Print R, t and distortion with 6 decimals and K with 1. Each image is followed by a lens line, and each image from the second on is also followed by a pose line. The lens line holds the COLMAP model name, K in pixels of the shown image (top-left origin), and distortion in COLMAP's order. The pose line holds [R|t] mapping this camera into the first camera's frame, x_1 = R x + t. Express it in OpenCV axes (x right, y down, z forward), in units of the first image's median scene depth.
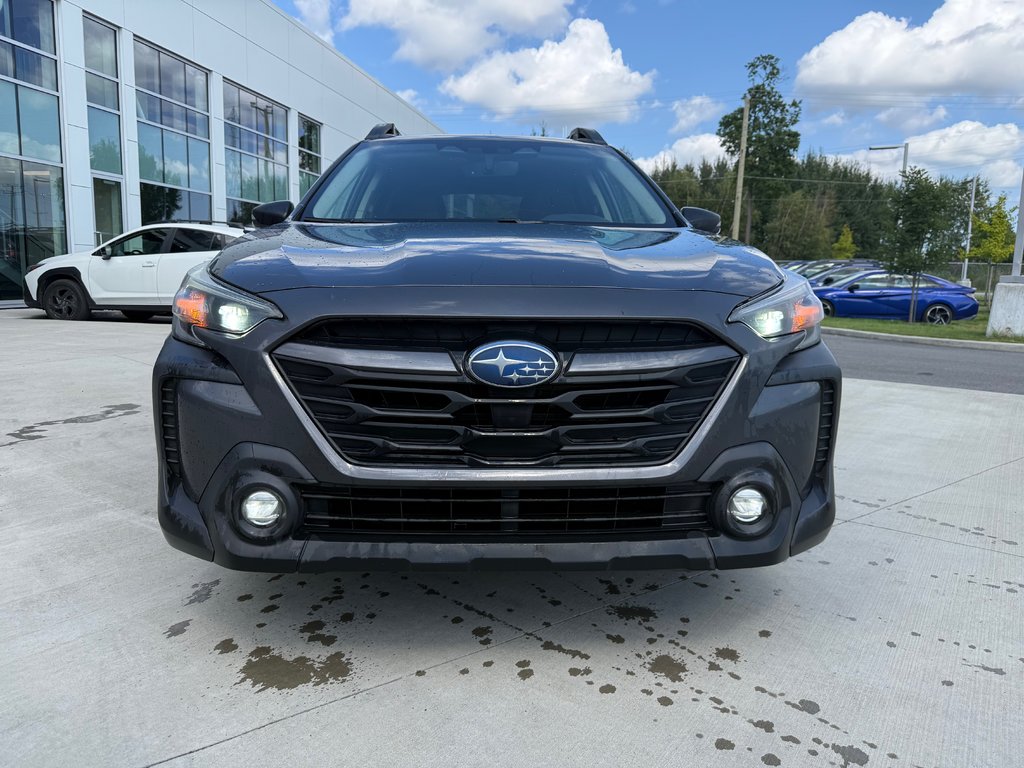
lens RADIAL K [[737.5, 0, 502.8], [0, 737.5, 379.7], [0, 0, 1]] dist [-0.002272, -0.008558]
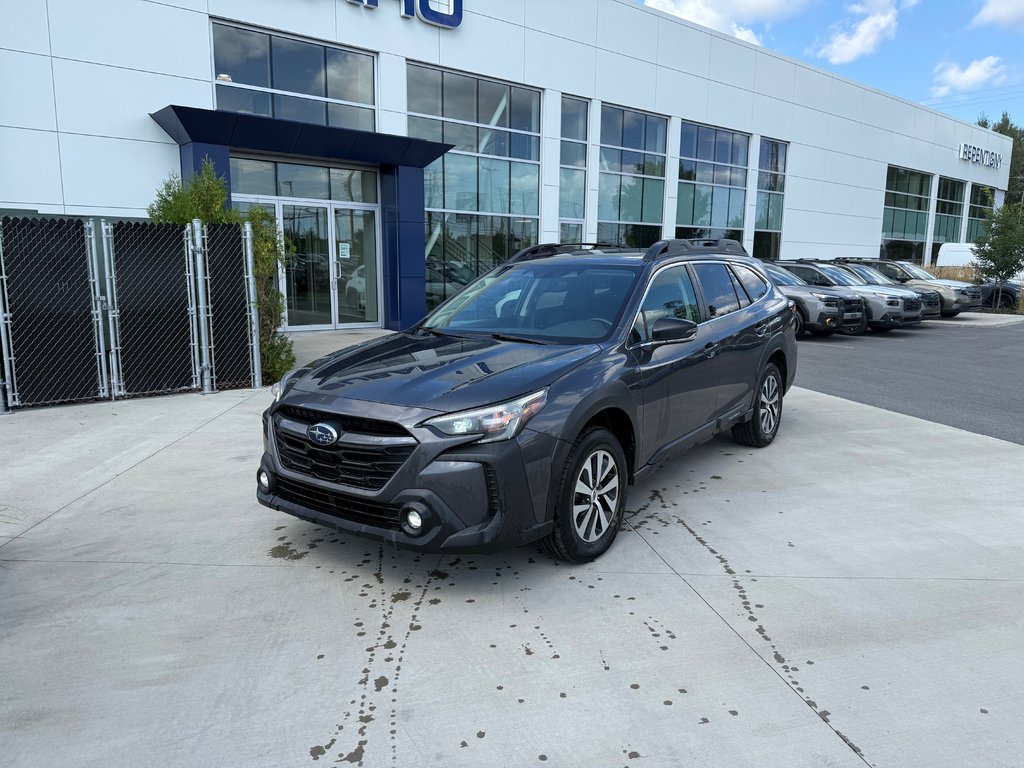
lens RADIAL K [[728.4, 0, 515.8], [0, 728.4, 384.7], [0, 0, 1]] dist [0.083997, -0.147136]
pose [[0.772852, 0.089812, -0.628199, 1.288908], [-0.083749, 0.995711, 0.039322, -0.213693], [0.629036, 0.022221, 0.777058, -0.260462]]
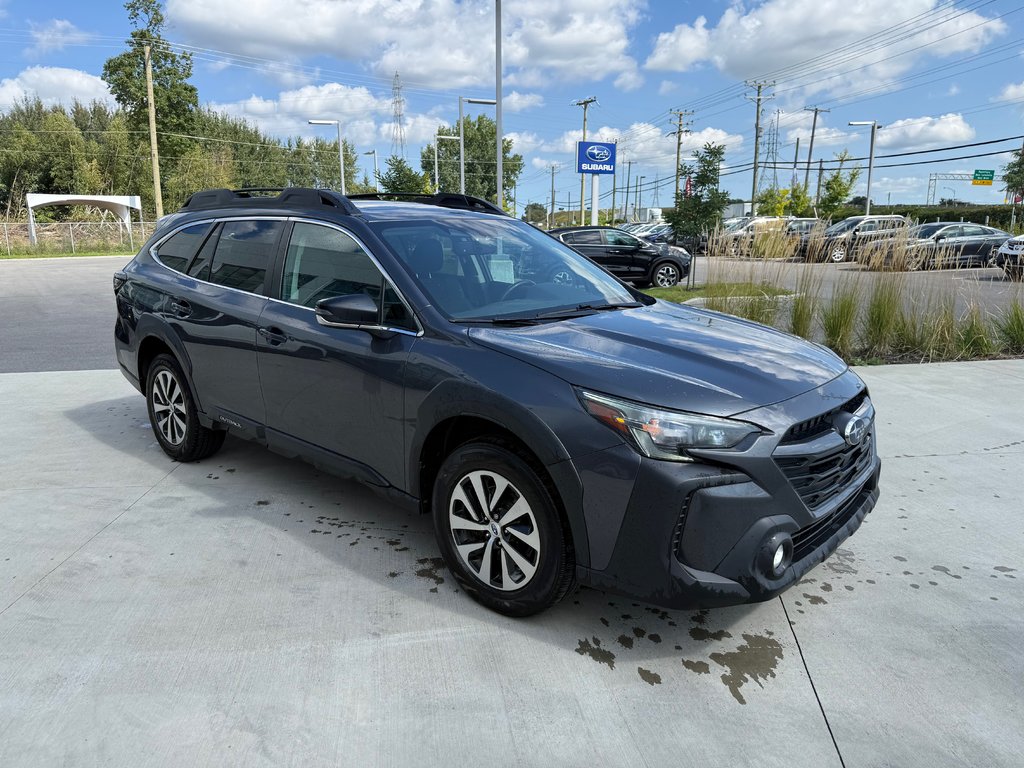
lens RADIAL K [[733.4, 0, 512.0], [0, 733.4, 384.0], [0, 0, 1]] dist [-0.001835, -0.005405]
pose [[0.698147, -0.171118, 0.695205, -1.228249], [0.120934, 0.985250, 0.121064, -0.306577], [-0.705667, -0.000447, 0.708543, 0.222756]]
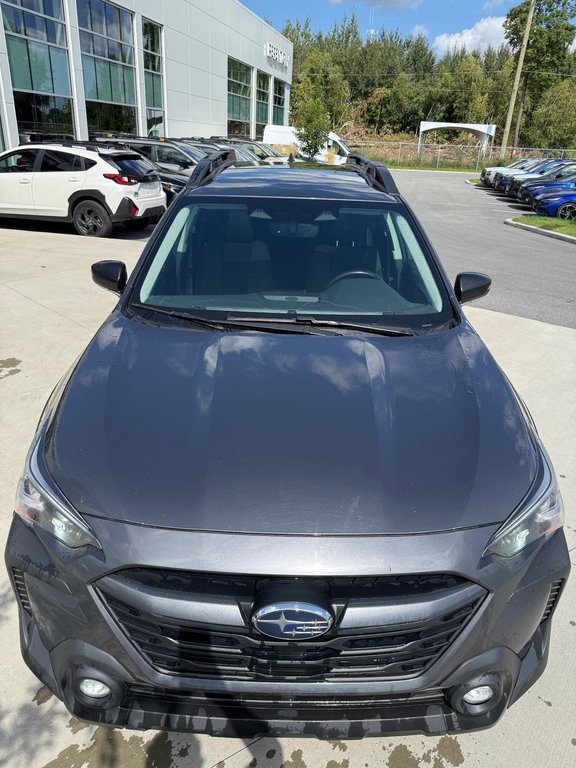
lens RADIAL K [[550.1, 0, 288.0], [0, 550.1, 384.0], [0, 0, 1]] dist [-0.001835, -0.005405]
pose [[0.998796, 0.038499, -0.030392, 0.012787], [-0.028804, 0.961896, 0.271894, -0.432310], [0.039702, -0.270692, 0.961847, 0.170217]]
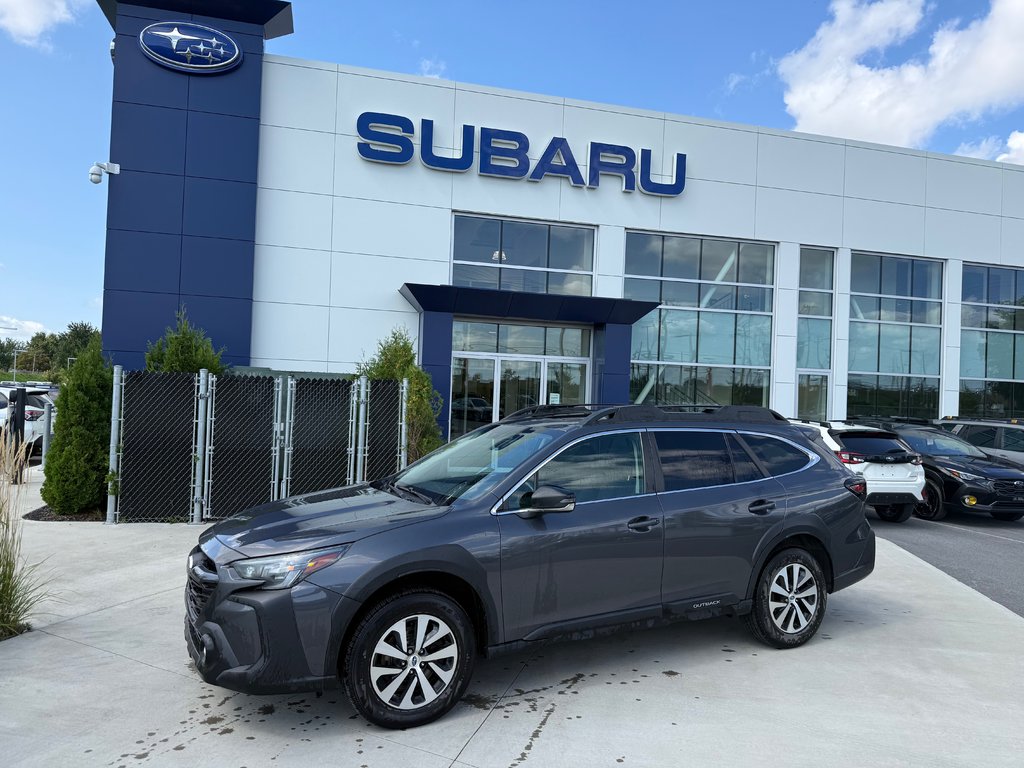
lens RADIAL K [[733.4, 0, 512.0], [0, 733.4, 384.0], [0, 0, 1]] dist [-0.001835, -0.005405]
pose [[0.418393, -0.025988, -0.907894, 2.054533], [-0.155871, 0.982706, -0.099961, -0.405971], [0.894791, 0.183337, 0.407107, 0.576290]]
